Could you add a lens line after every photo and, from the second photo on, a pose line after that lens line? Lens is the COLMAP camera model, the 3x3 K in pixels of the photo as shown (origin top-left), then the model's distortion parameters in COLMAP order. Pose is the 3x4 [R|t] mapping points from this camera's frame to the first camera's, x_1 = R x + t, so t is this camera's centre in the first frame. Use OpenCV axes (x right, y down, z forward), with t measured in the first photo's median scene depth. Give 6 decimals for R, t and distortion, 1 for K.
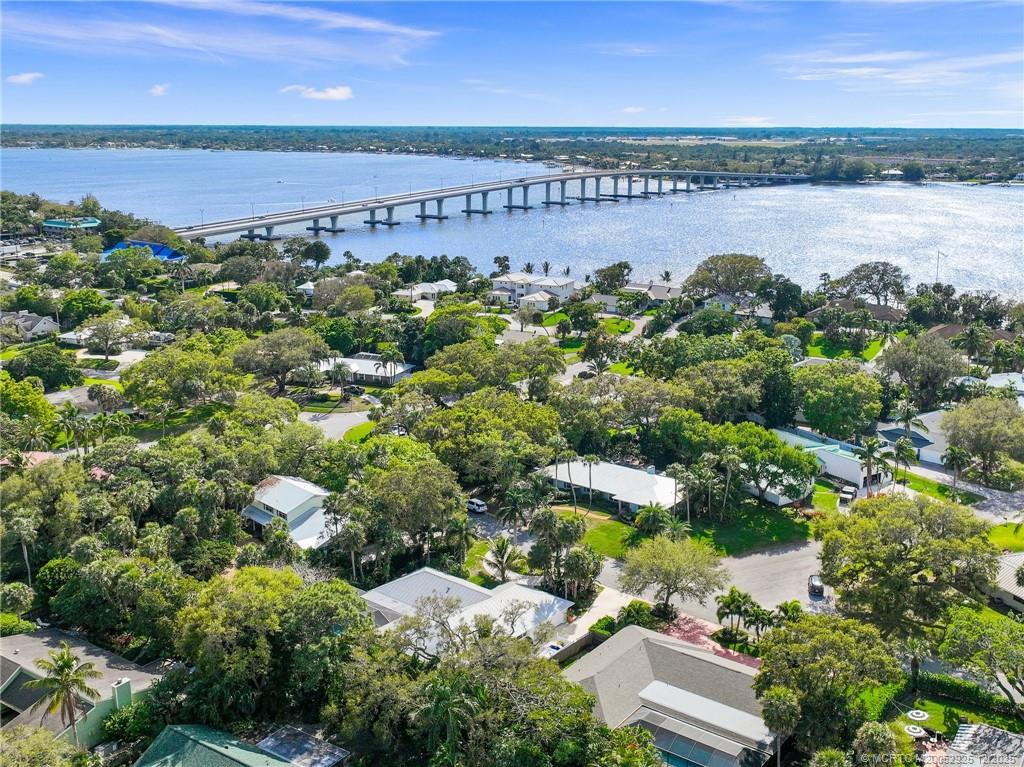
lens RADIAL K [[1014.1, 0, 516.6], [0, 1014.1, 376.9], [0, 0, 1]] dist [-0.001984, 0.000000]
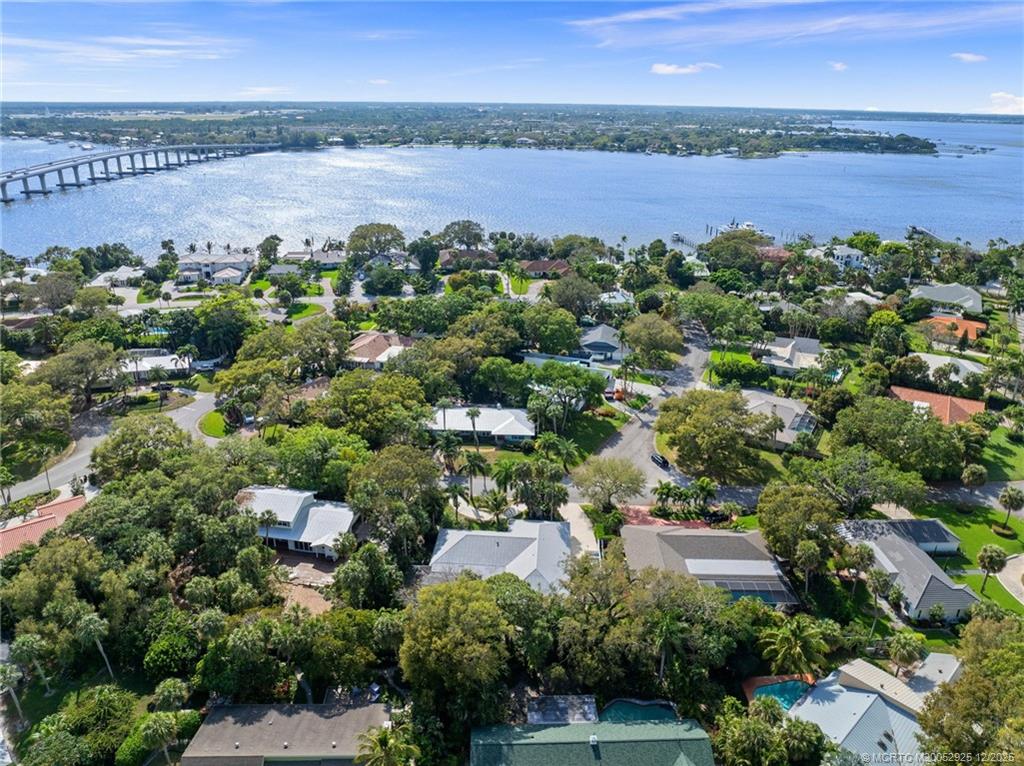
lens RADIAL K [[713.8, 0, 507.1], [0, 713.8, 380.6], [0, 0, 1]] dist [-0.032780, -0.005978]
pose [[0.818587, -0.204638, 0.536692, -0.340990], [0.131849, 0.976377, 0.171186, -0.098571], [-0.559044, -0.069369, 0.826231, 0.178242]]
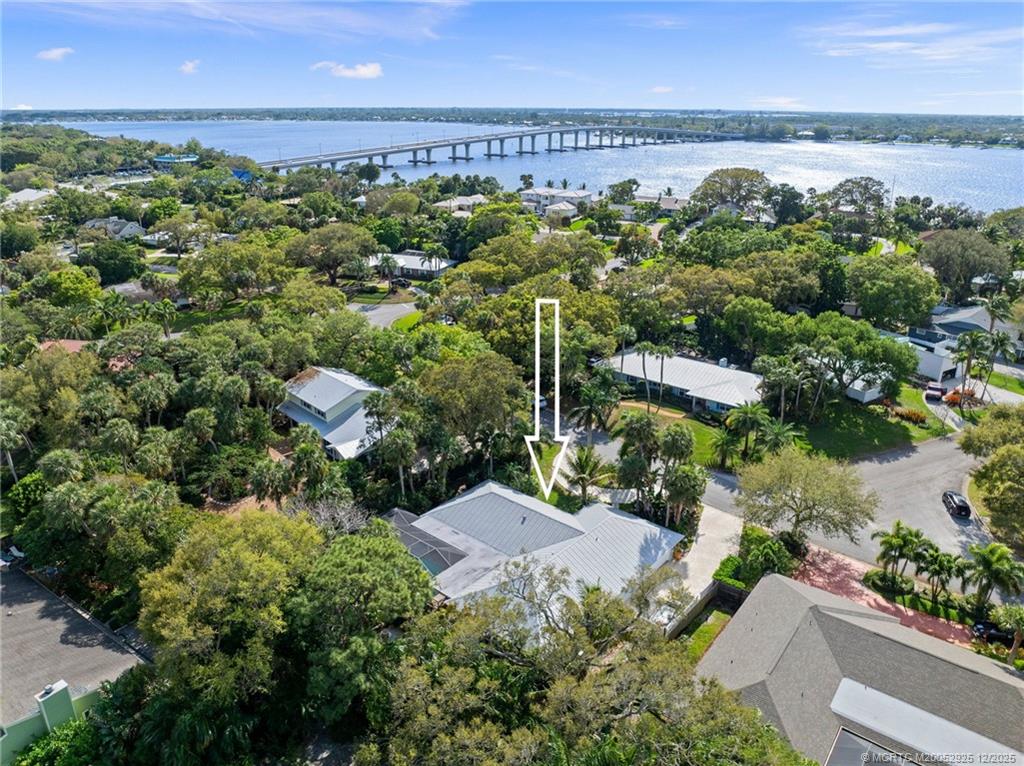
lens RADIAL K [[713.8, 0, 503.1], [0, 713.8, 384.2], [0, 0, 1]] dist [-0.032780, -0.005978]
pose [[0.999794, 0.006840, -0.019127, -0.050279], [-0.004243, 0.991154, 0.132652, 0.023944], [0.019865, -0.132543, 0.990978, 0.323304]]
